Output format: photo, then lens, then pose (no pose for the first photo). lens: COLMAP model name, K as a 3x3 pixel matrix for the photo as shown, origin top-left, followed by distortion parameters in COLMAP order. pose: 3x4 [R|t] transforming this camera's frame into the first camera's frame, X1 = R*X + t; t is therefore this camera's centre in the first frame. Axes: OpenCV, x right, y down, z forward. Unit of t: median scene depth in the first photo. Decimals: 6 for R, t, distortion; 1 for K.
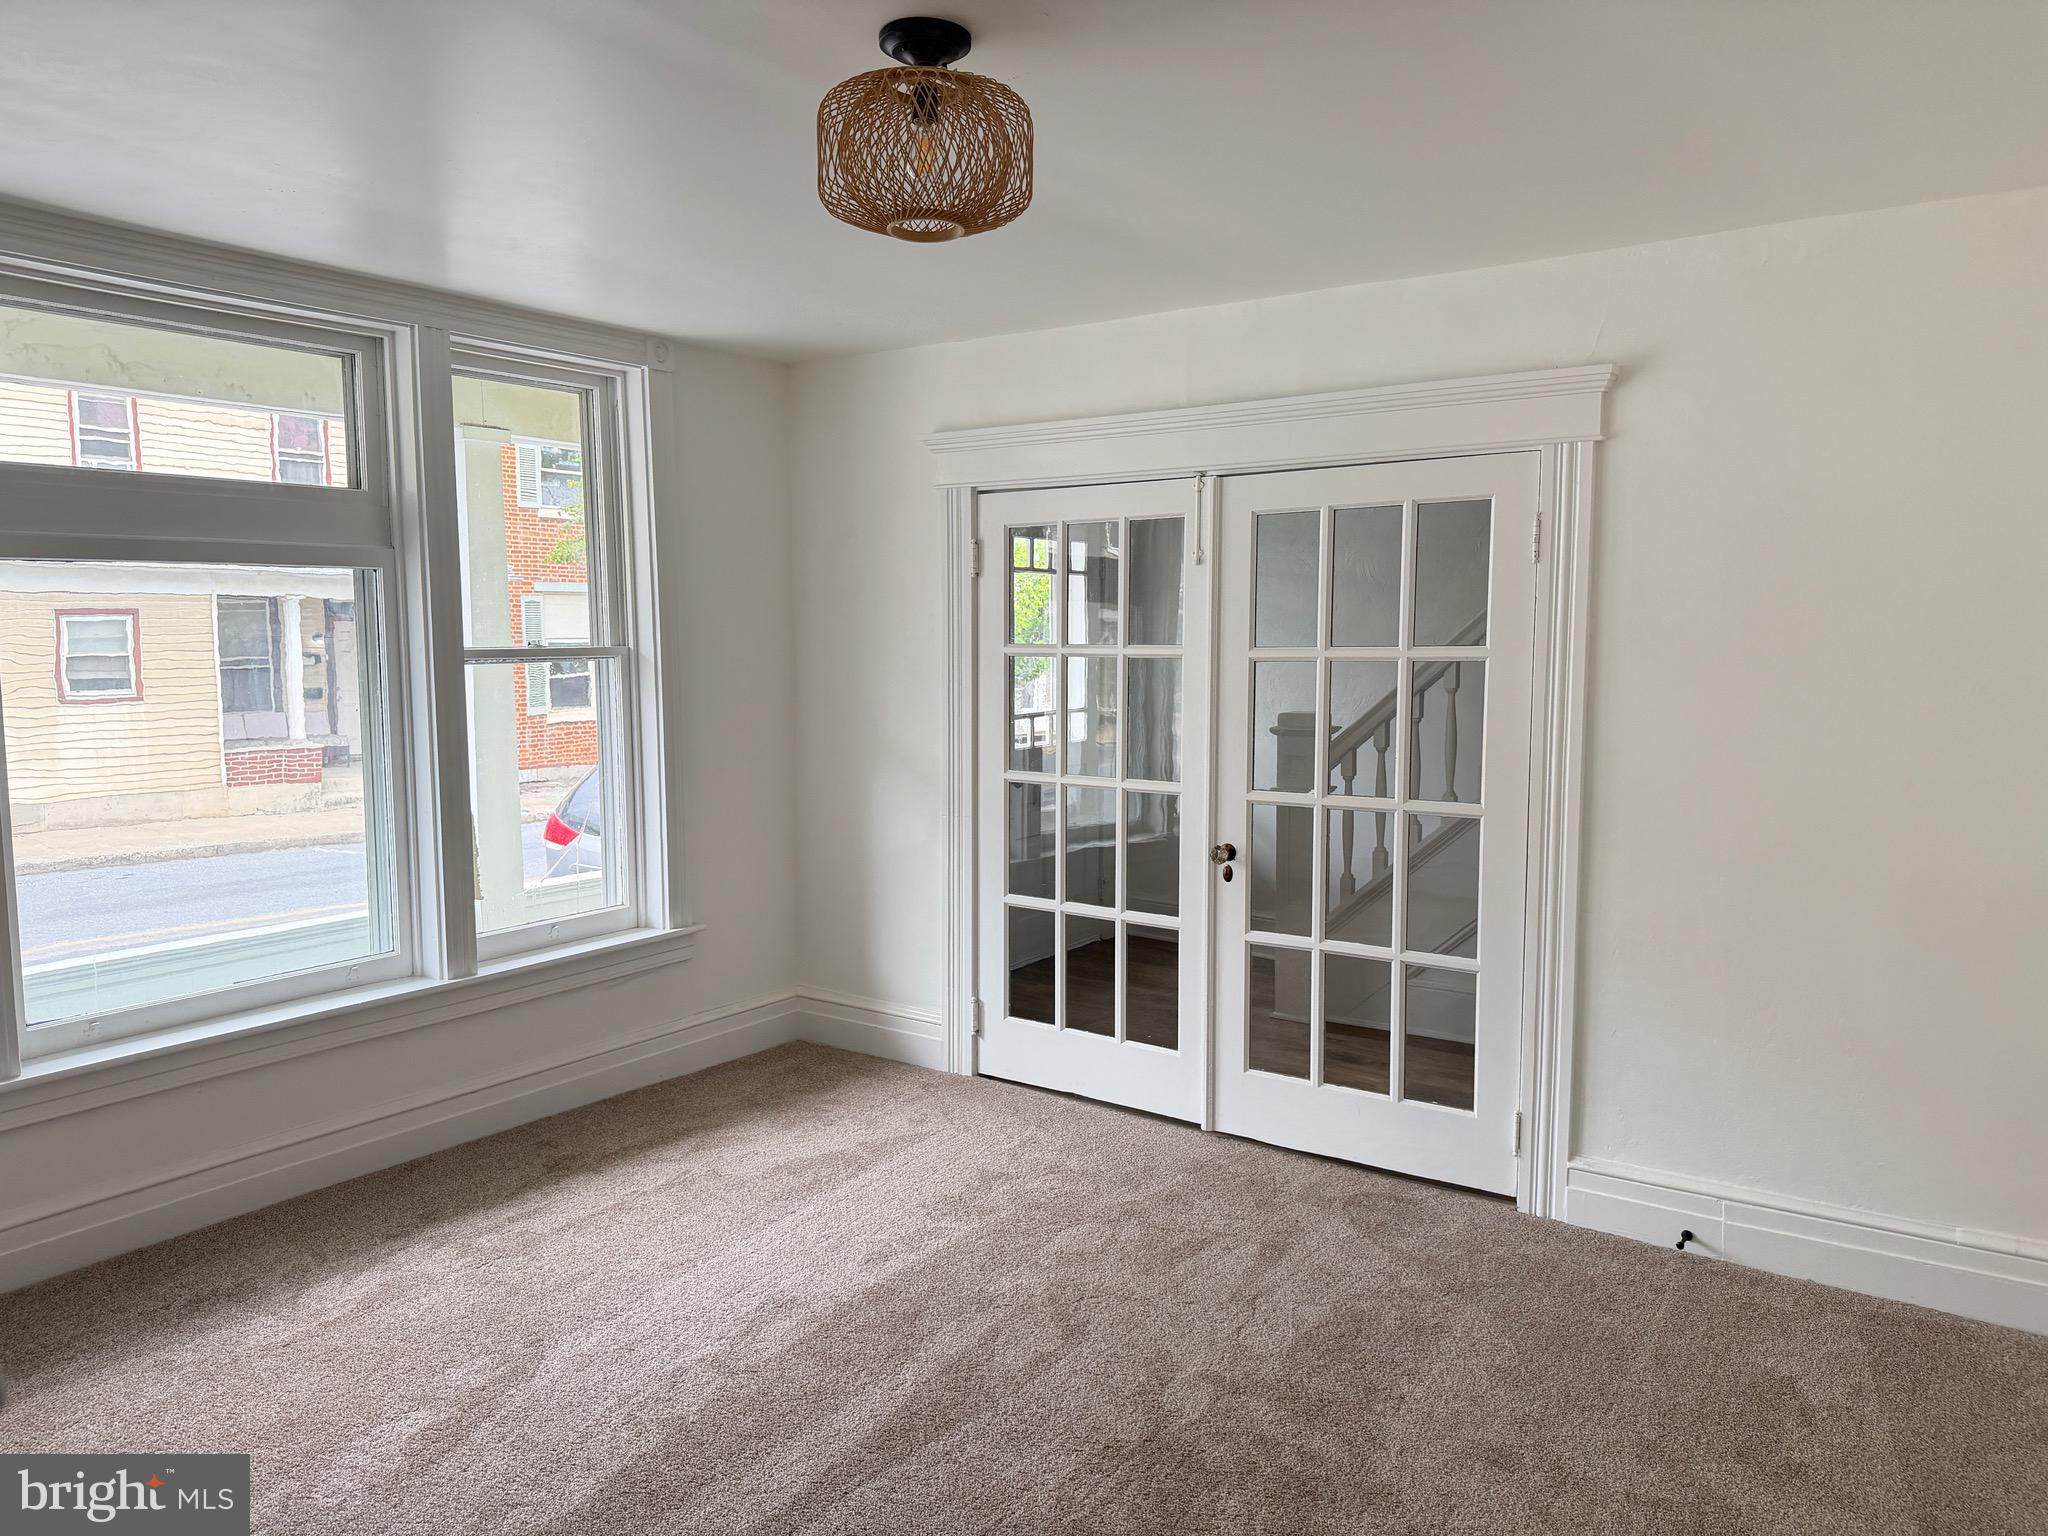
lens RADIAL K [[1402.5, 0, 1024.0], [0, 1402.5, 768.0], [0, 0, 1]] dist [0.173510, -0.297829]
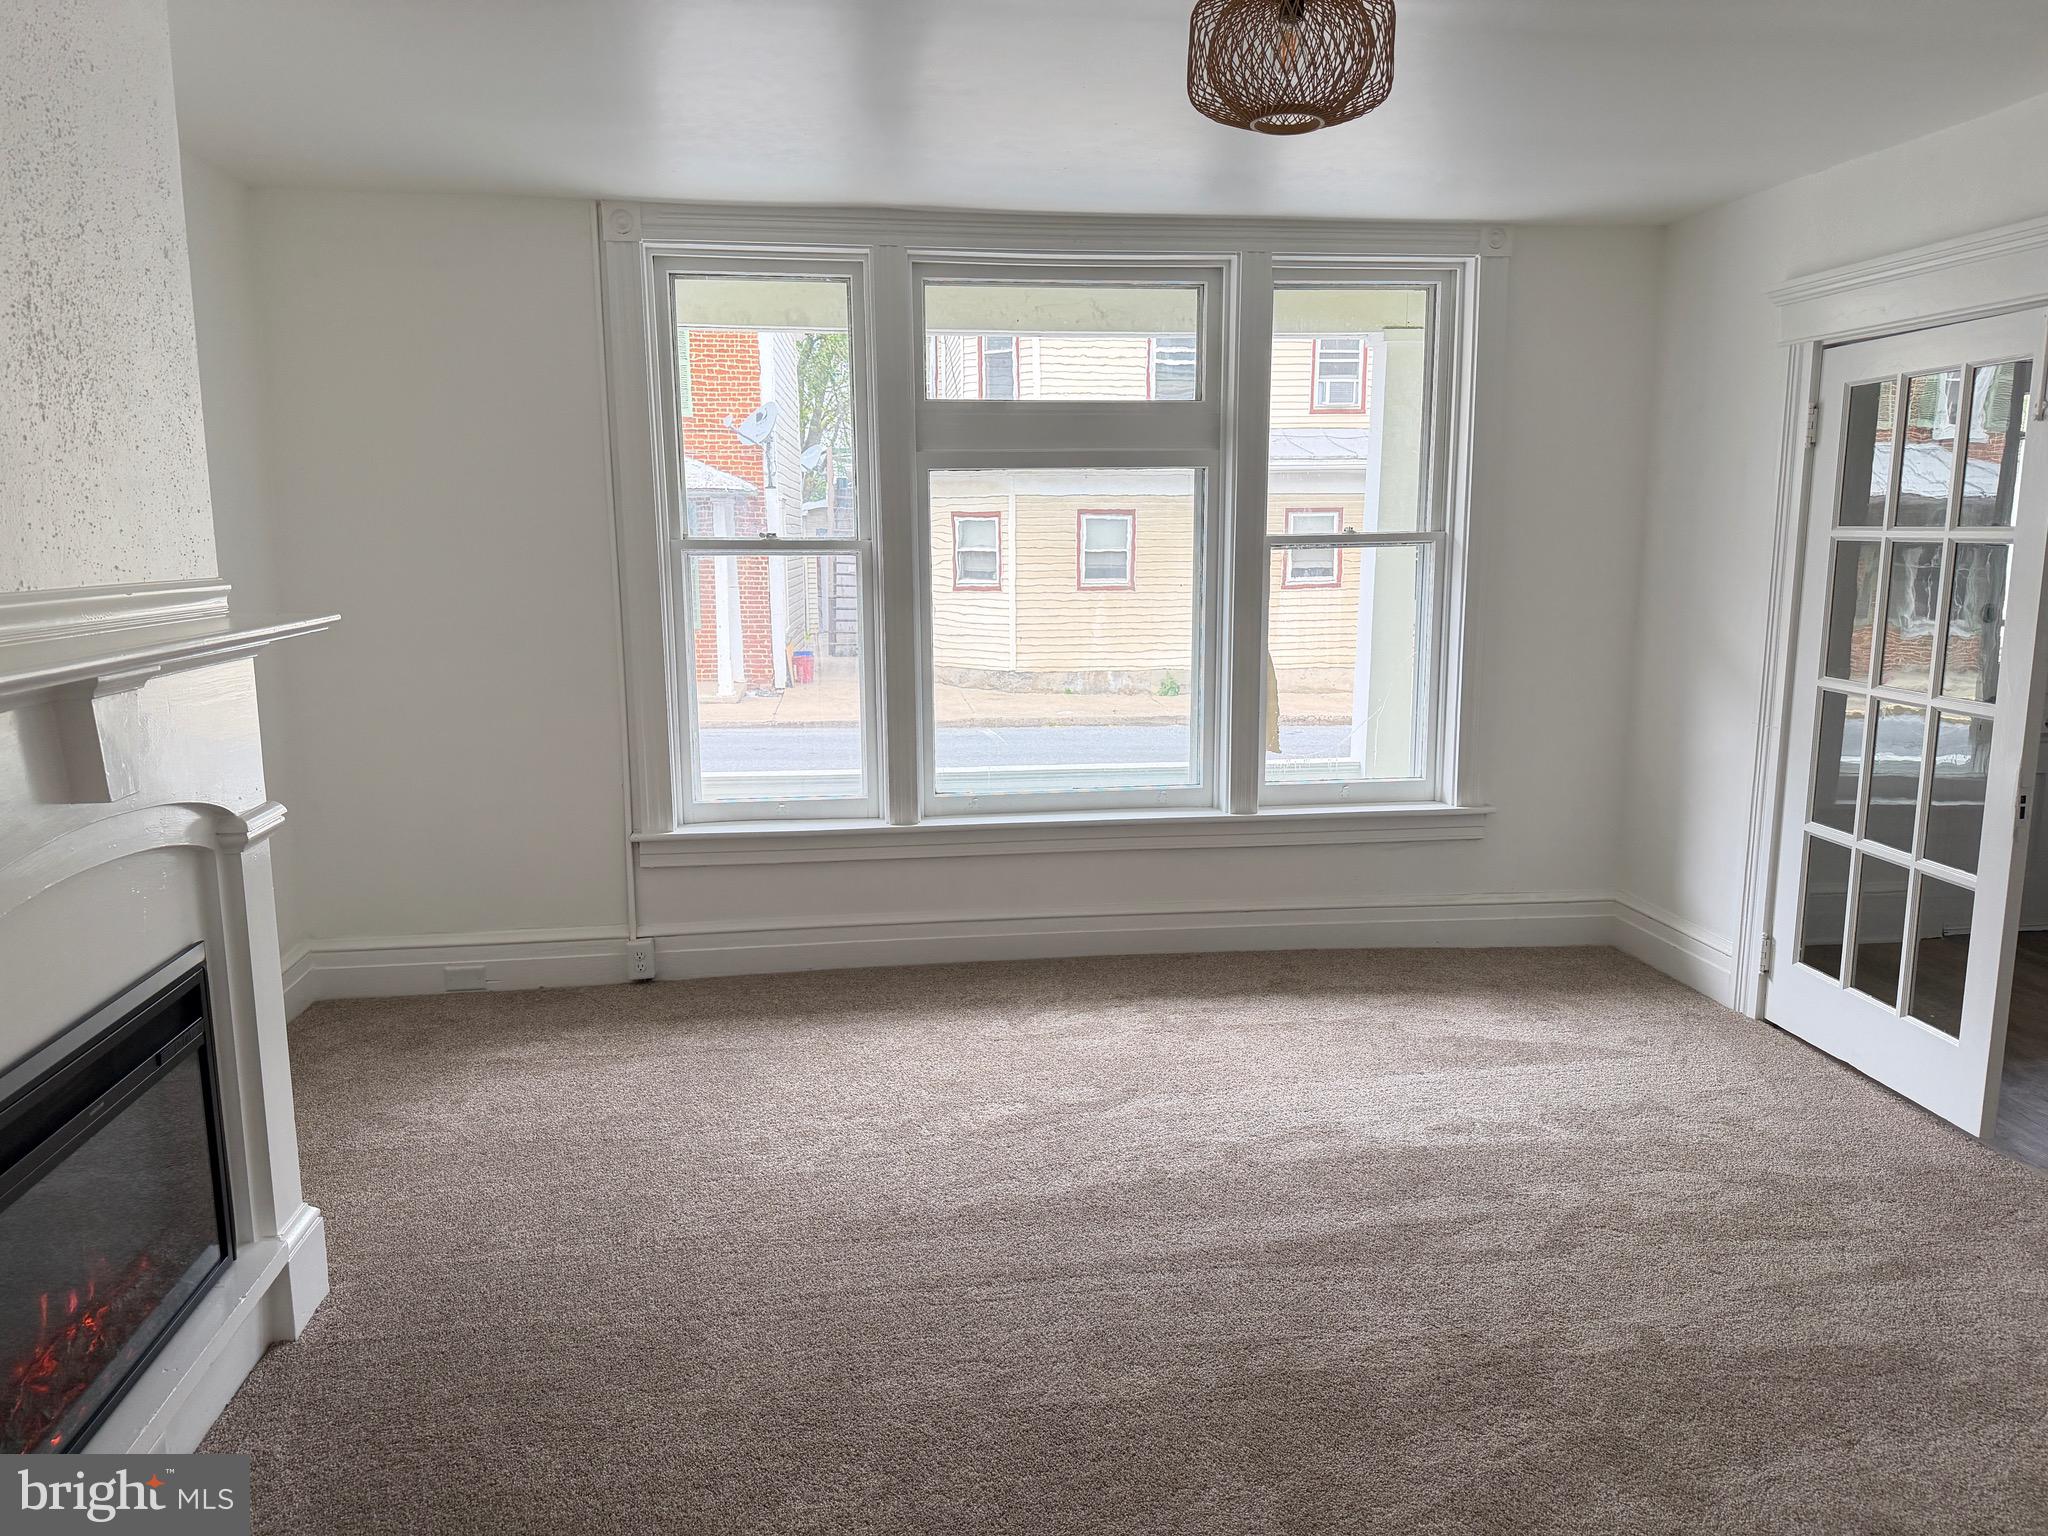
lens RADIAL K [[1403.9, 0, 1024.0], [0, 1403.9, 768.0], [0, 0, 1]] dist [0.059298, -0.095239]
pose [[0.681988, 0.119520, -0.721531, 0.298961], [-0.066763, 0.992611, 0.101320, 0.001928], [0.728310, -0.020927, 0.684929, 0.065438]]
